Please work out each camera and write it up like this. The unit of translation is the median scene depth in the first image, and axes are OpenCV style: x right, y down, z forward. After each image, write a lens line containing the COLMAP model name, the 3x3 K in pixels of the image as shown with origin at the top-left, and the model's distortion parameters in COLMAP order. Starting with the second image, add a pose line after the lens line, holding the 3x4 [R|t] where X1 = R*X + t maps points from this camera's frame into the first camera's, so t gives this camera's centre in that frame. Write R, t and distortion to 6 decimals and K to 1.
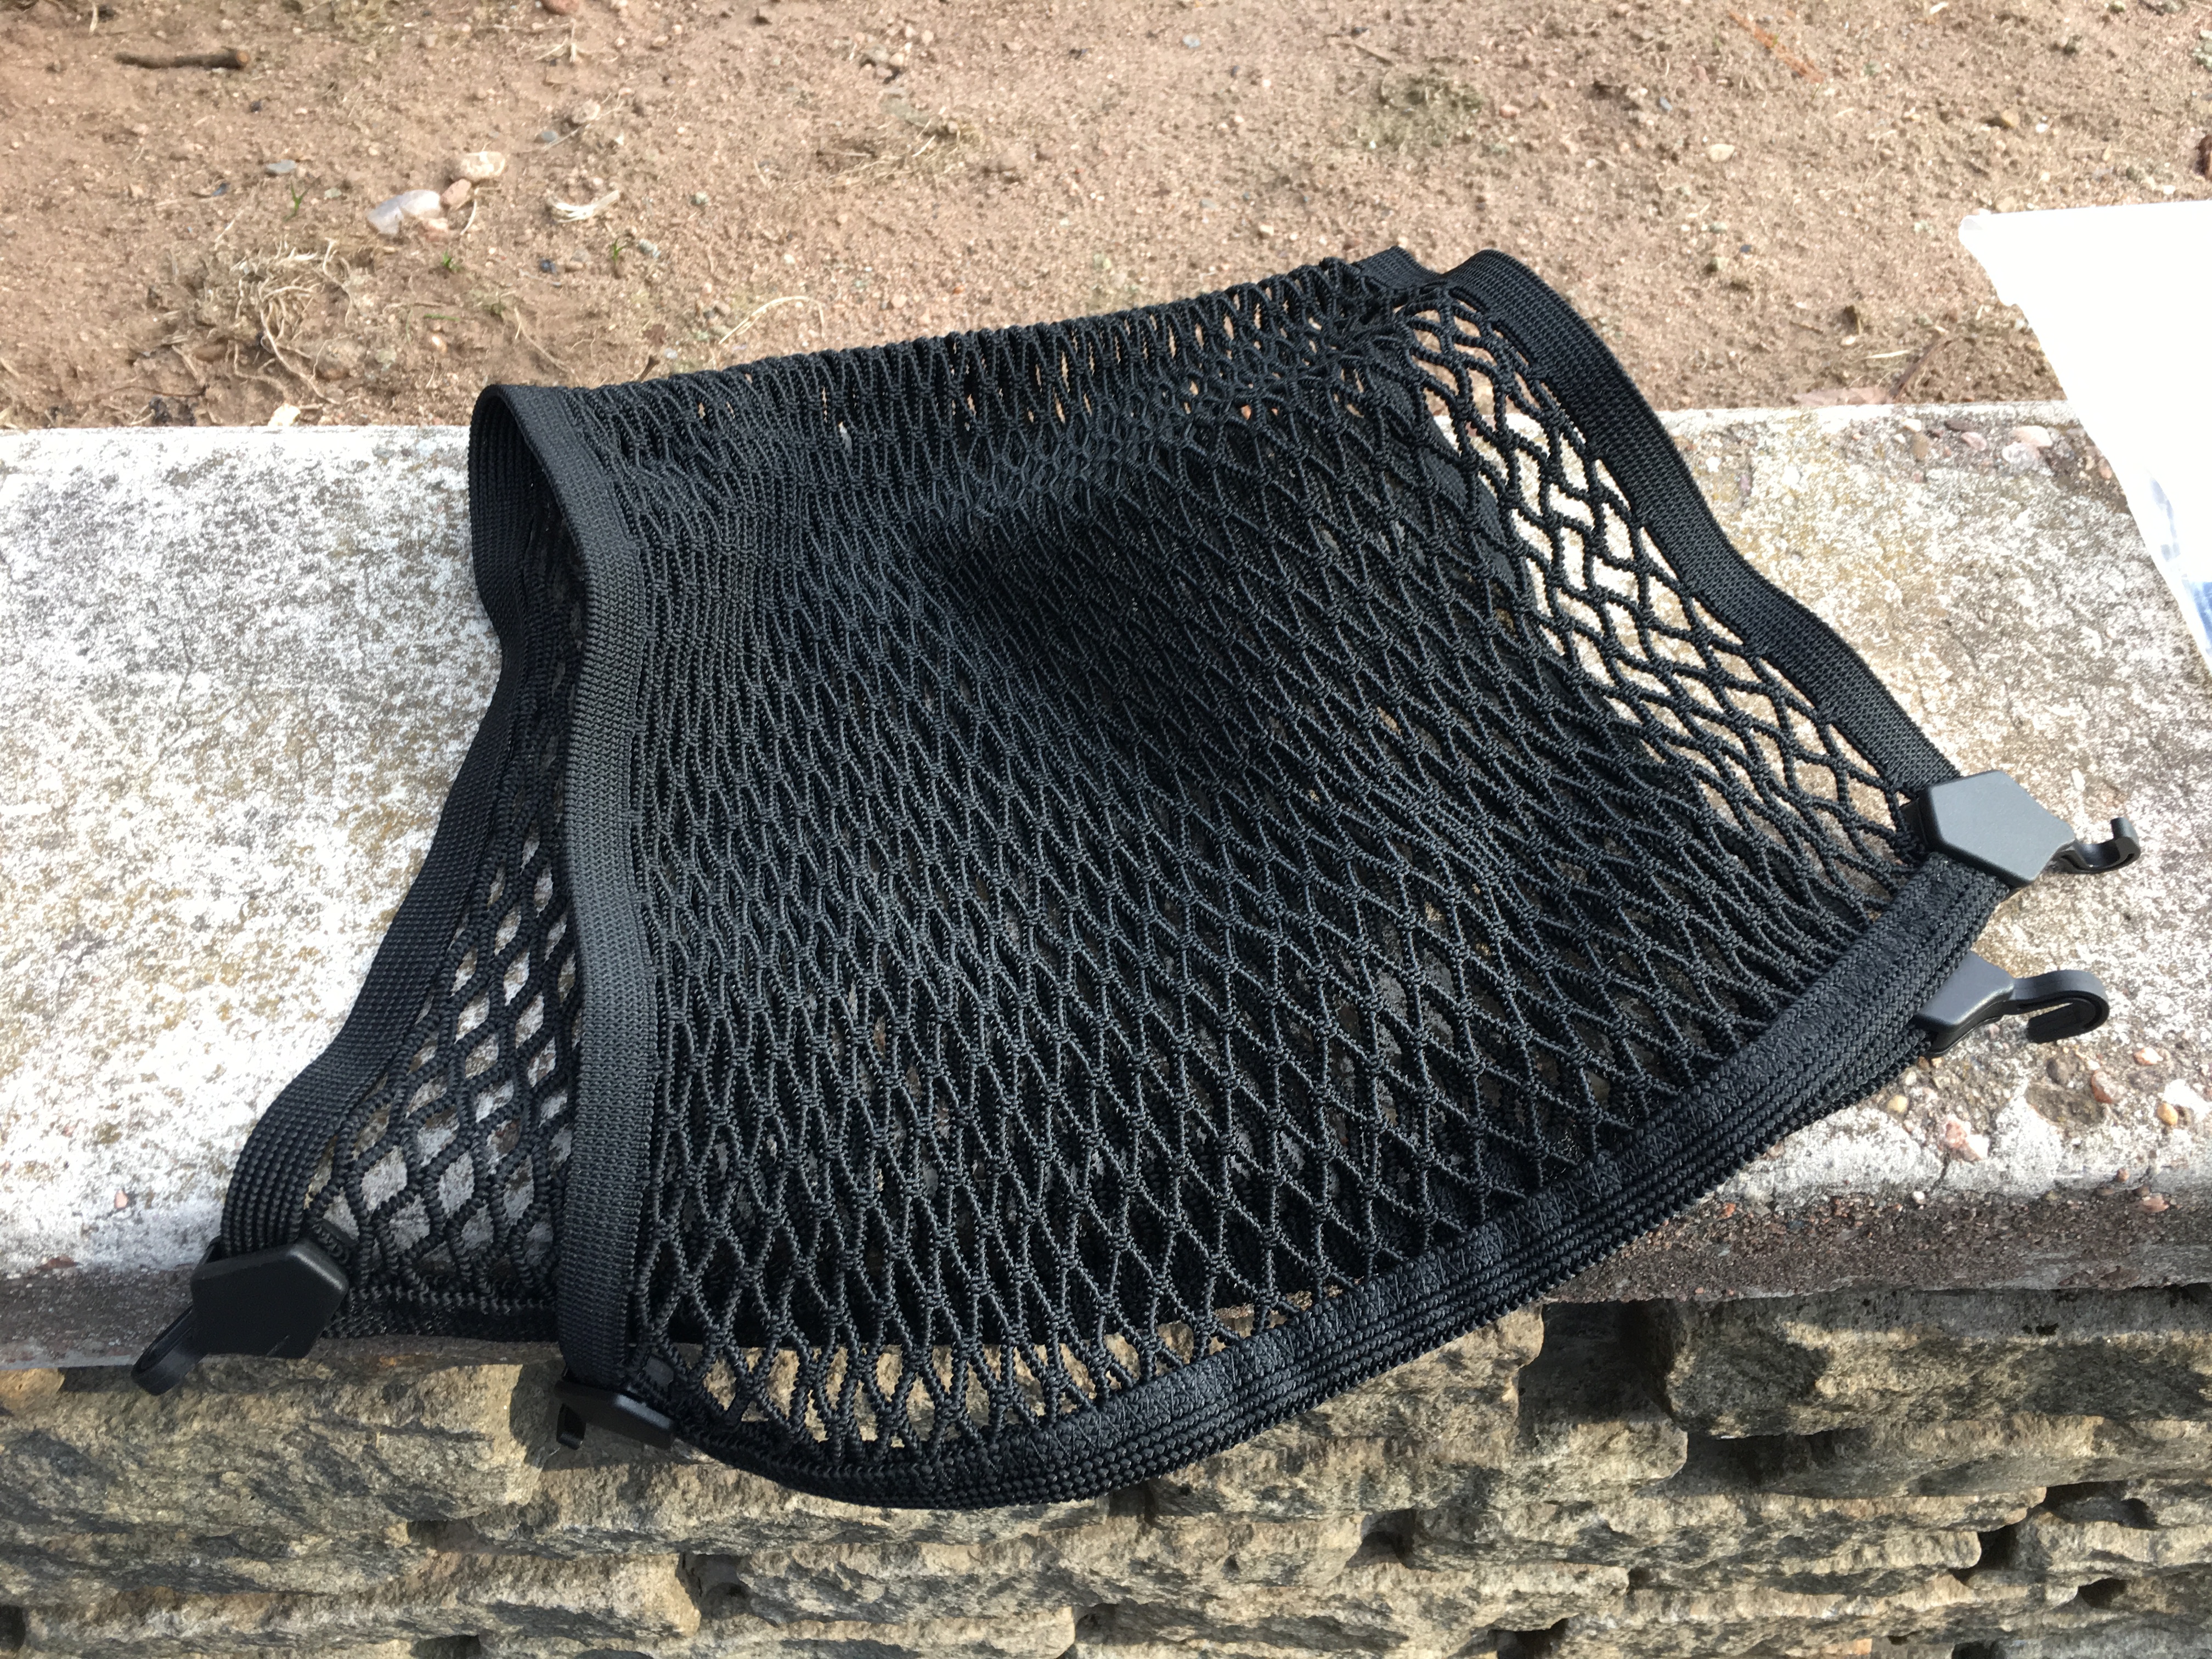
lens RADIAL K [[1933.6, 0, 1083.2], [0, 1933.6, 802.3], [0, 0, 1]] dist [0.074839, -0.138947]
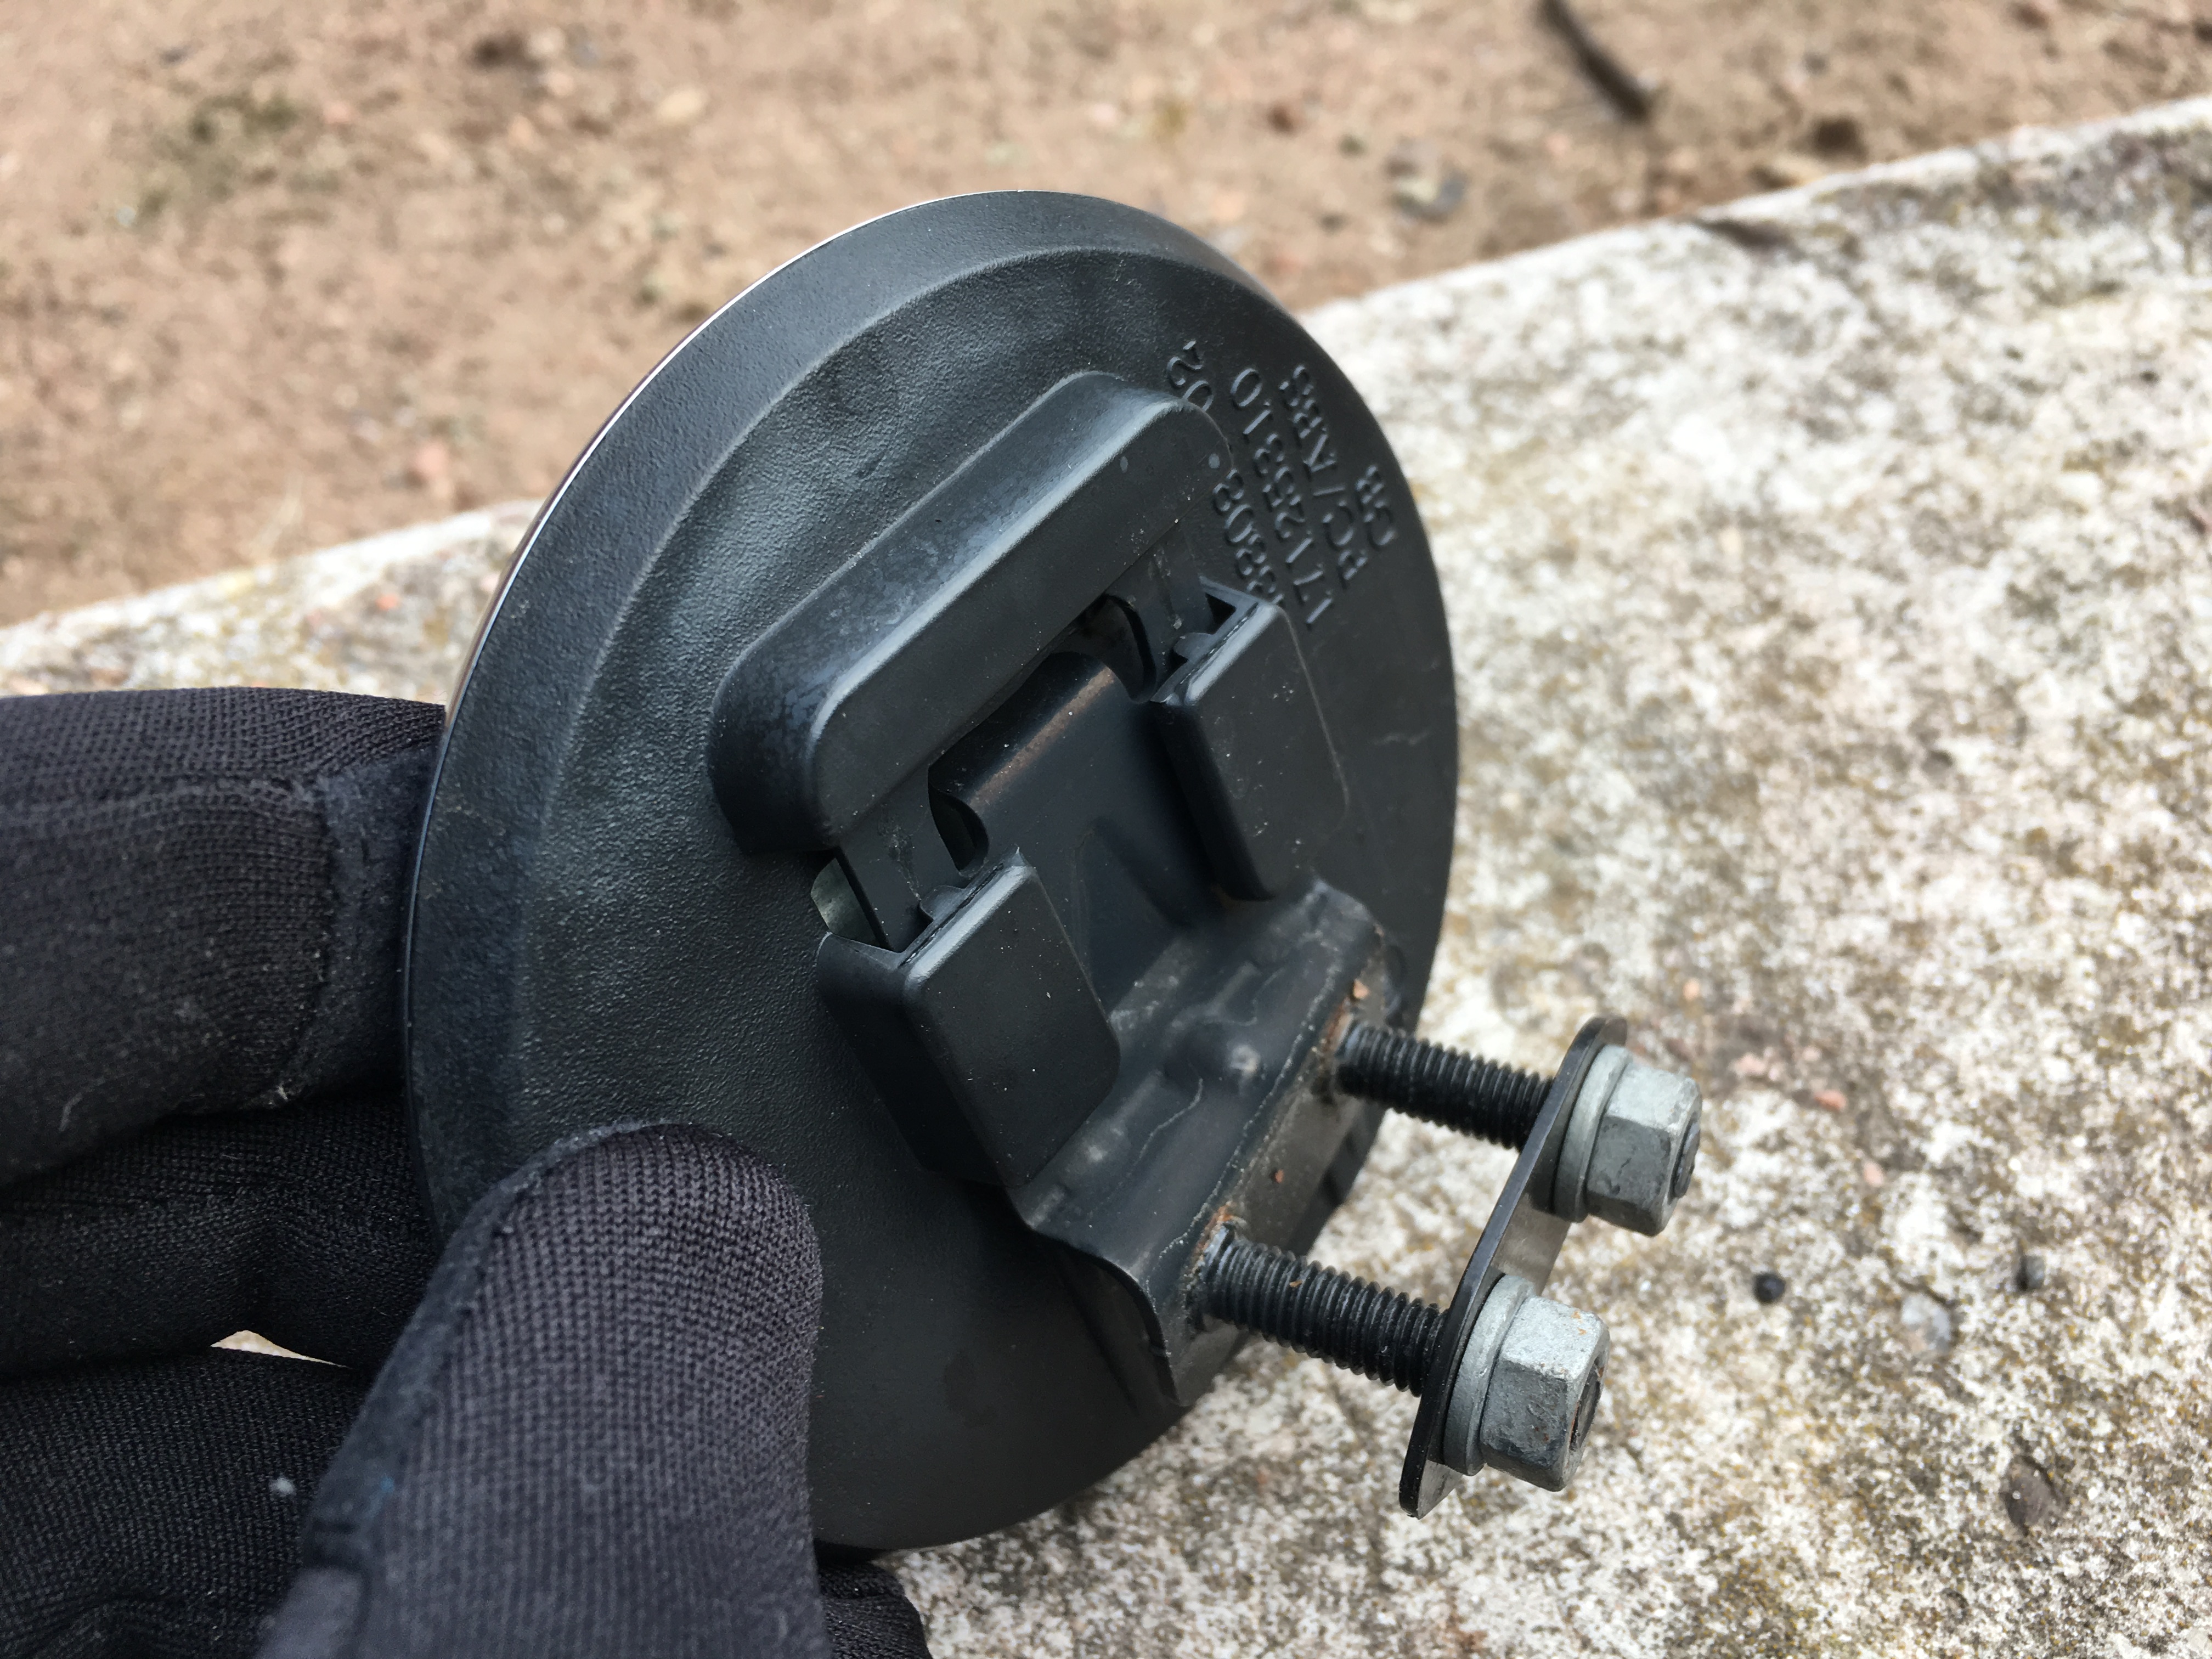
lens RADIAL K [[1933.6, 0, 1106.5], [0, 1933.6, 820.5], [0, 0, 1]] dist [0.074839, -0.138947]
pose [[0.968097, -0.234471, 0.088381, 0.361899], [0.239205, 0.969816, -0.047302, -0.063564], [-0.074623, 0.066934, 0.994963, 0.424592]]
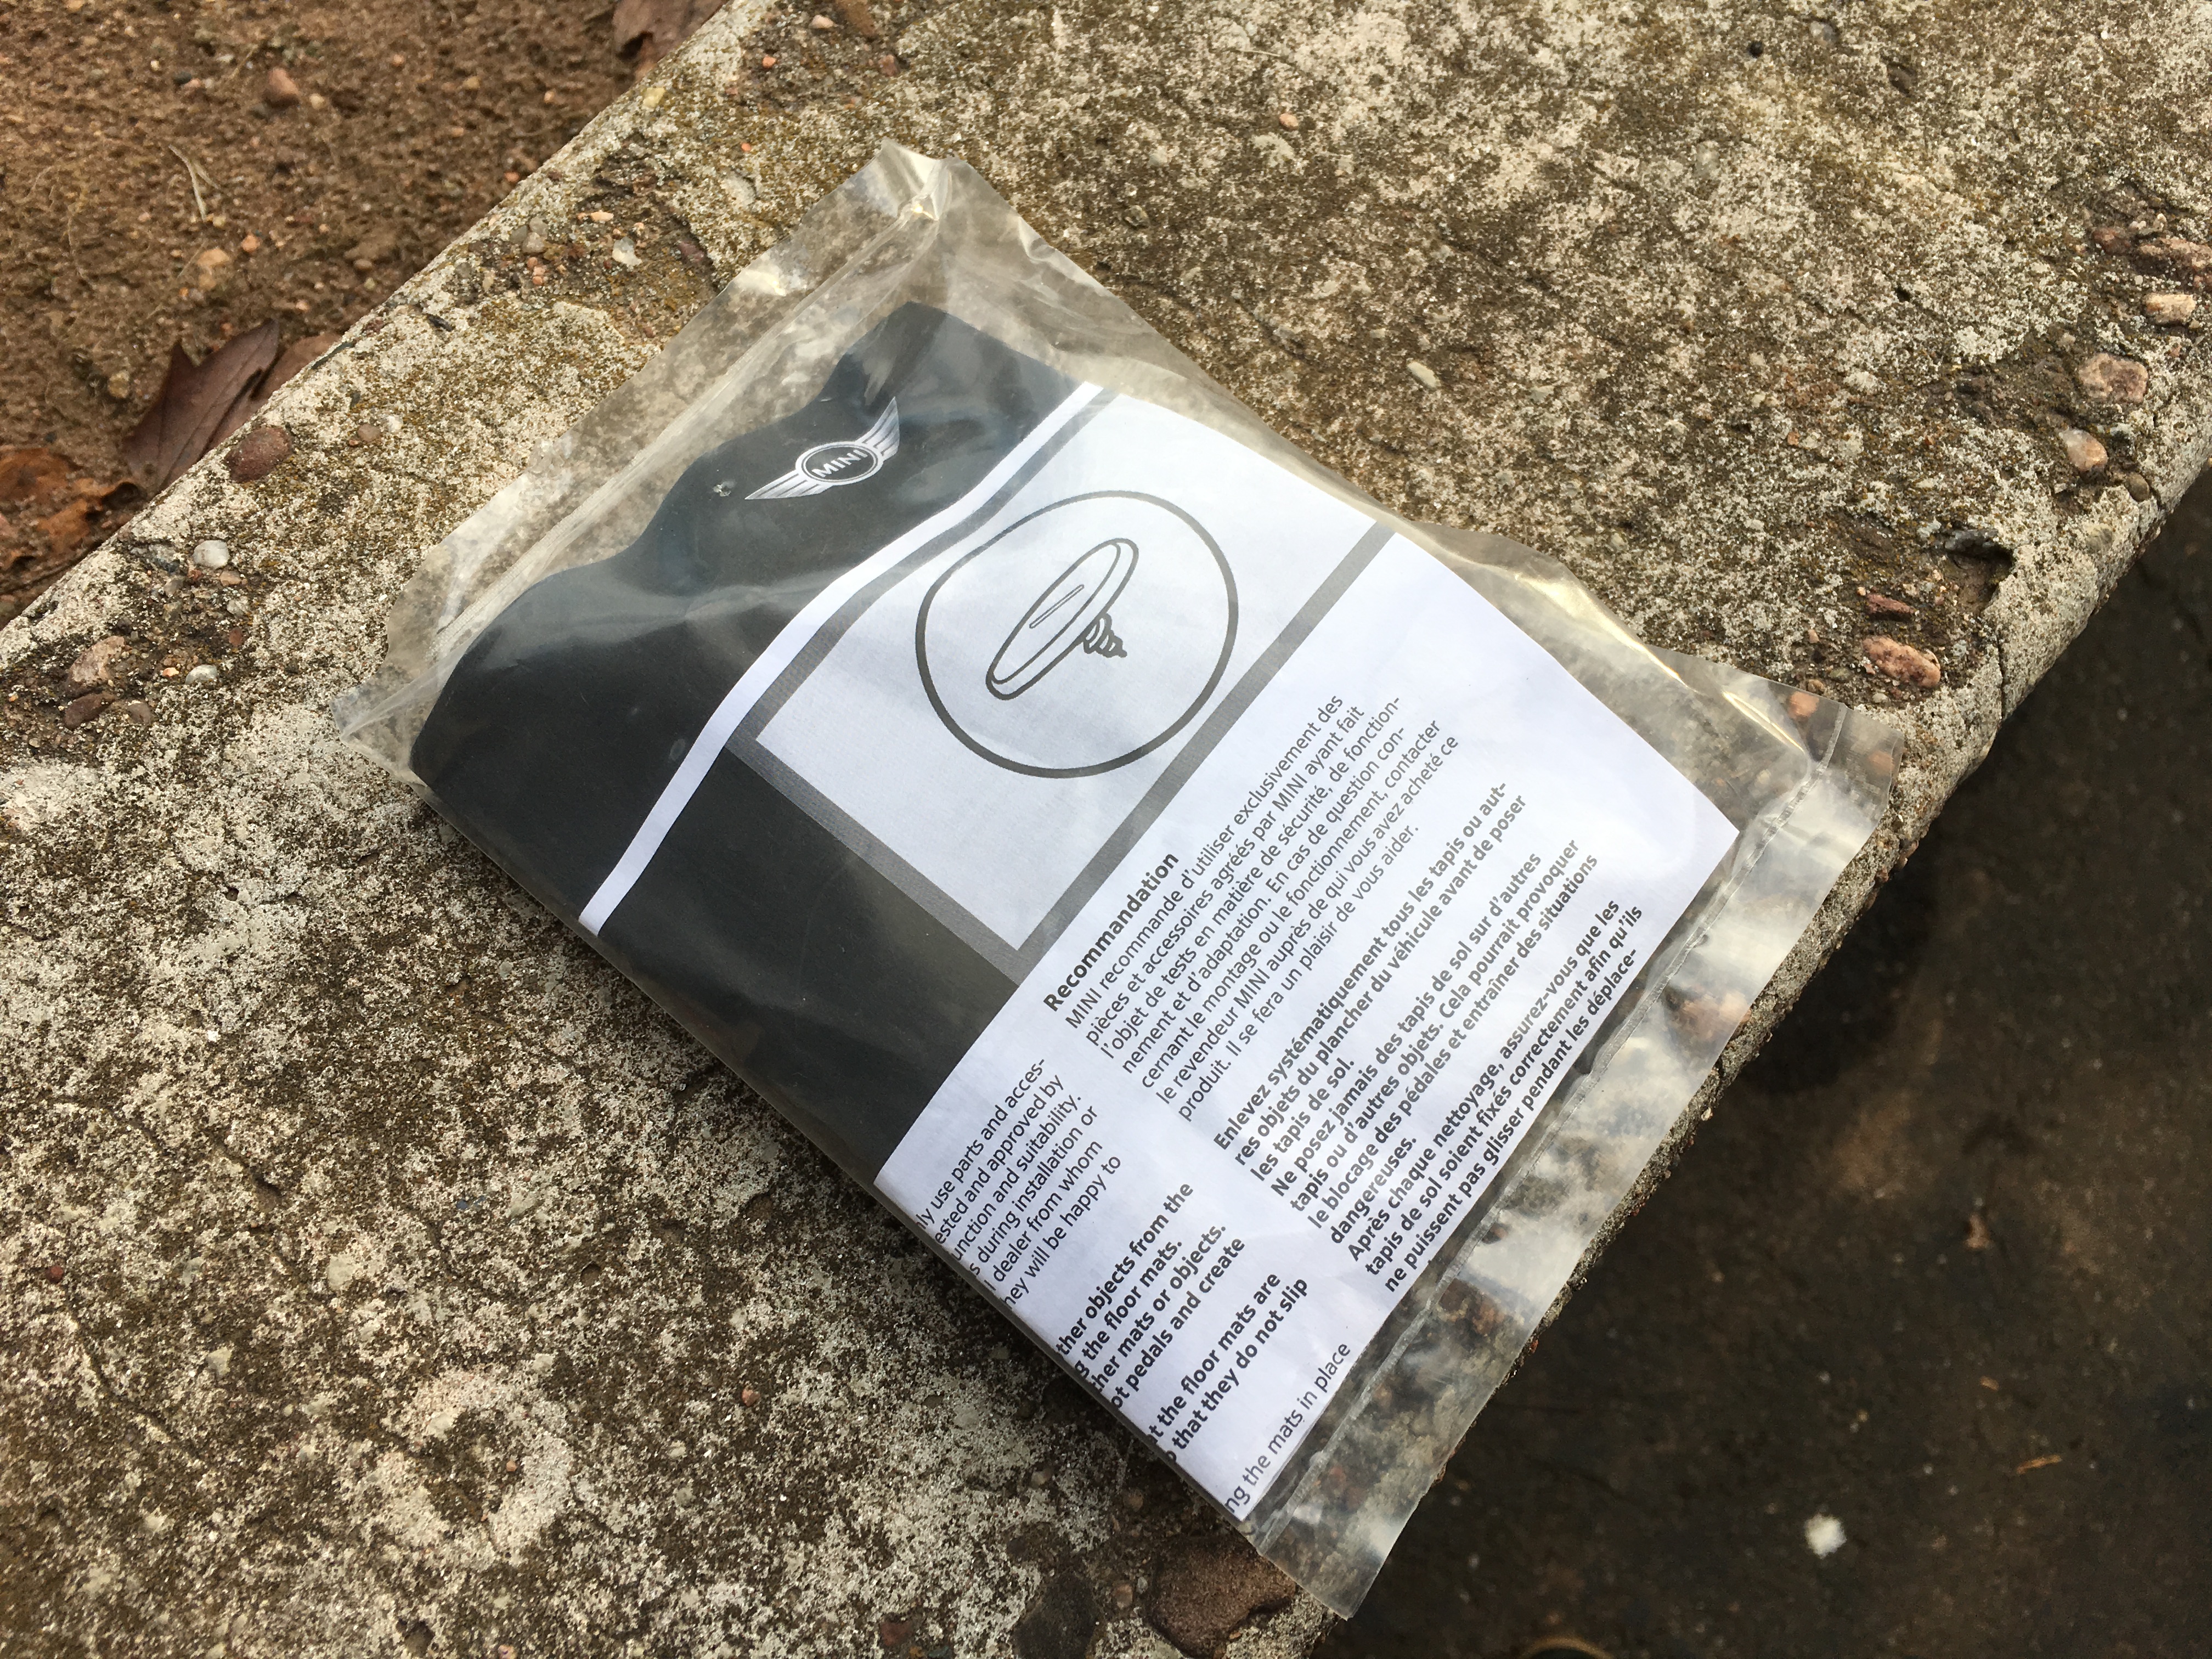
lens RADIAL K [[1933.6, 0, 1105.8], [0, 1933.6, 826.0], [0, 0, 1]] dist [0.074839, -0.138947]
pose [[0.676975, -0.693355, 0.246908, 0.115355], [0.606541, 0.715591, 0.346465, -0.120054], [-0.416908, -0.084789, 0.904985, 0.292000]]
